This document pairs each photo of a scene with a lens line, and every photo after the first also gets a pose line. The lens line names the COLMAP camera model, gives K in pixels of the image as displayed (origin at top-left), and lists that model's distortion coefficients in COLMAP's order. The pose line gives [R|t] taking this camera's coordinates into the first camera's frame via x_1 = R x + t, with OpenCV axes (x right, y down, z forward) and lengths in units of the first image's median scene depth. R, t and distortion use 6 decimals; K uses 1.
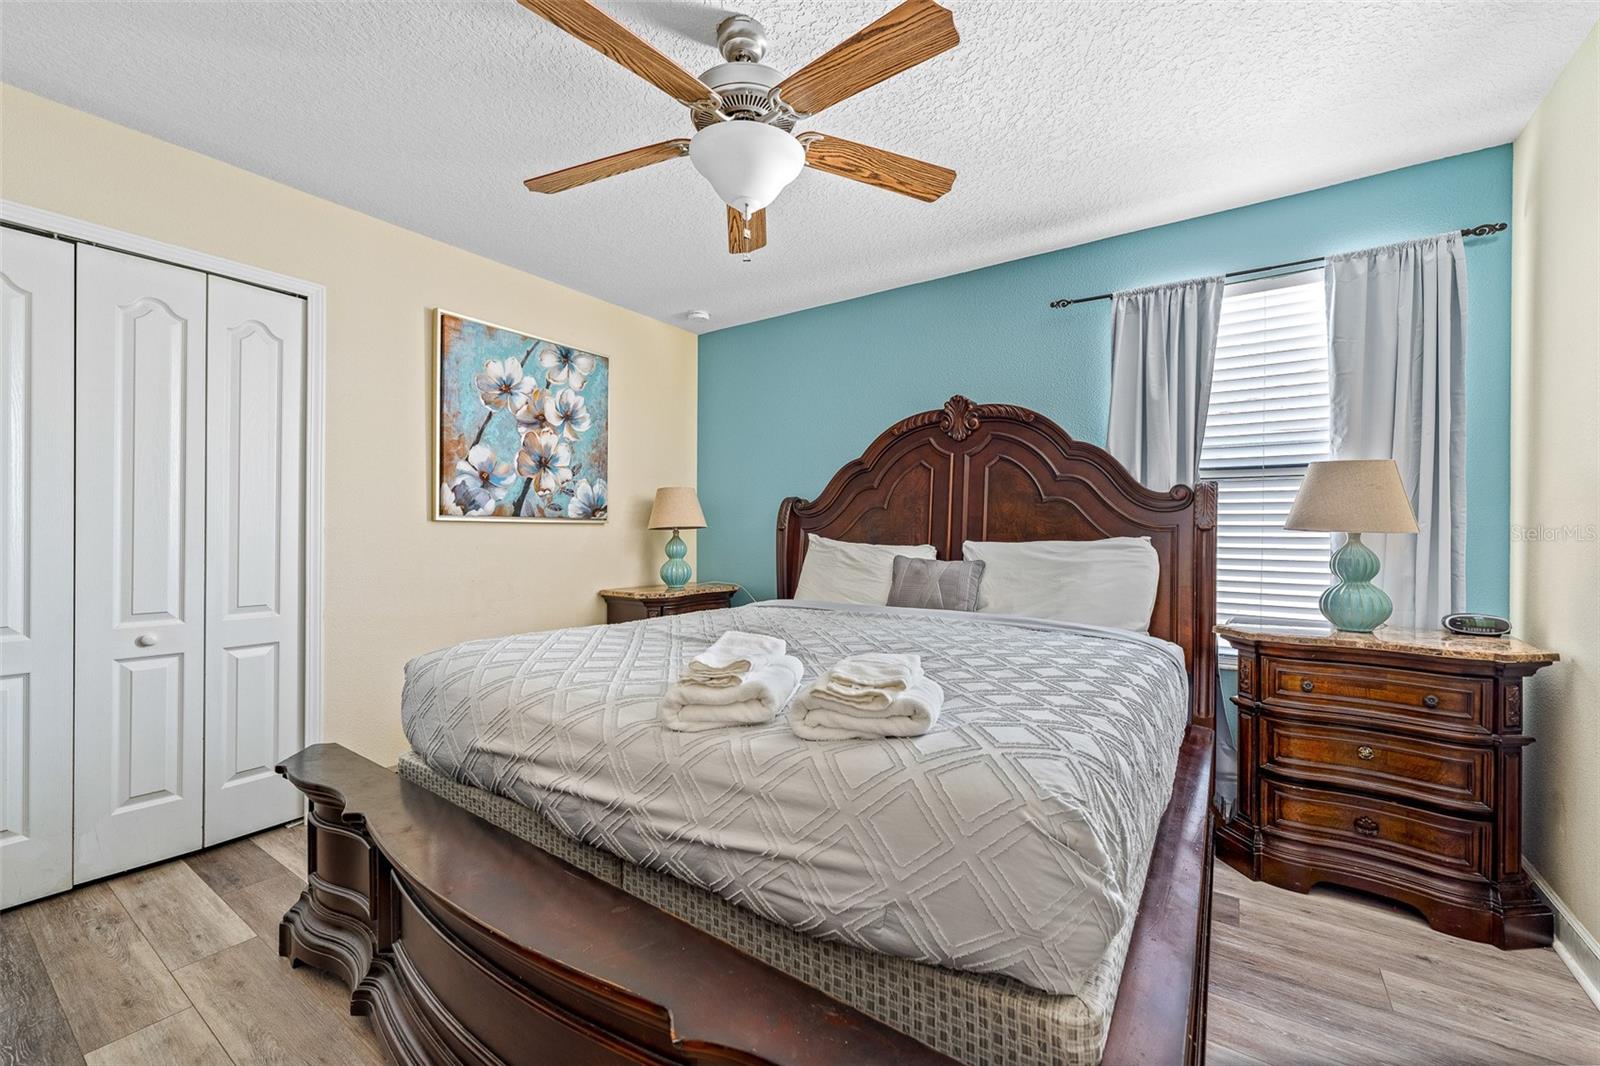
lens RADIAL K [[650.4, 0, 800.0], [0, 650.4, 533.0], [0, 0, 1]] dist [0.000266, 0.000209]
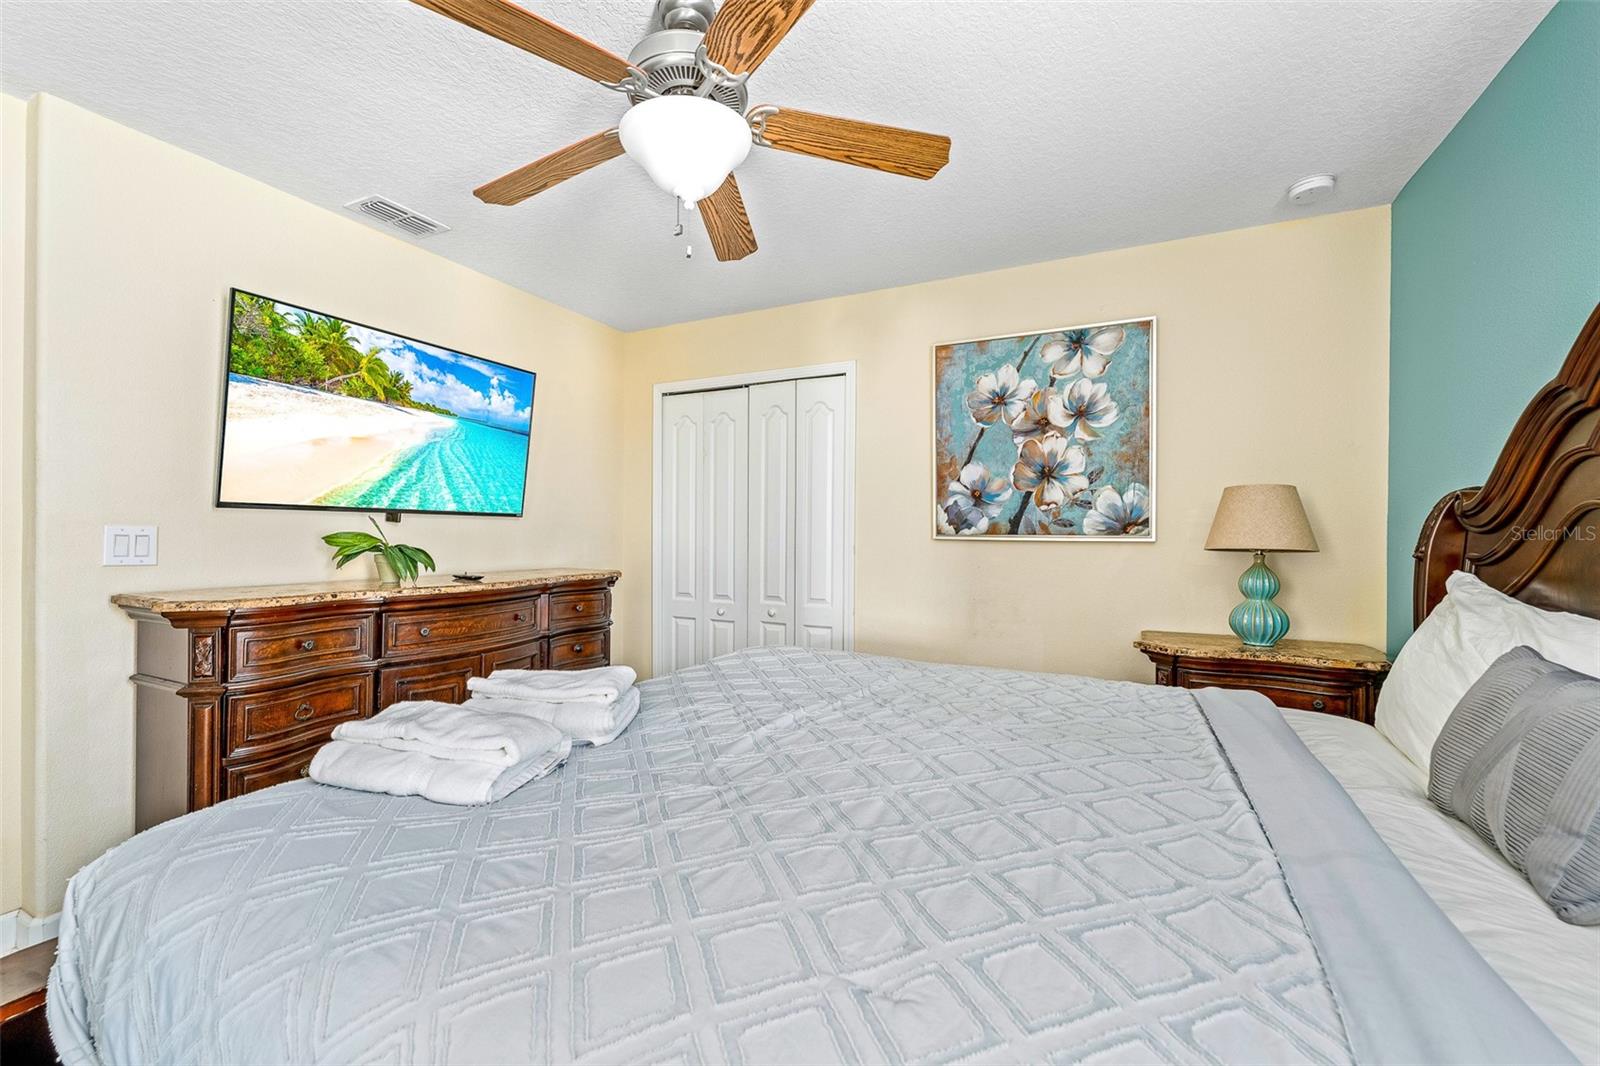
lens RADIAL K [[650.4, 0, 800.0], [0, 650.4, 533.0], [0, 0, 1]] dist [0.000266, 0.000209]
pose [[0.146856, 0.009317, -0.989114, 0.426365], [0.001164, 0.999953, 0.009592, -0.035693], [0.989157, -0.002560, 0.146839, 0.545436]]
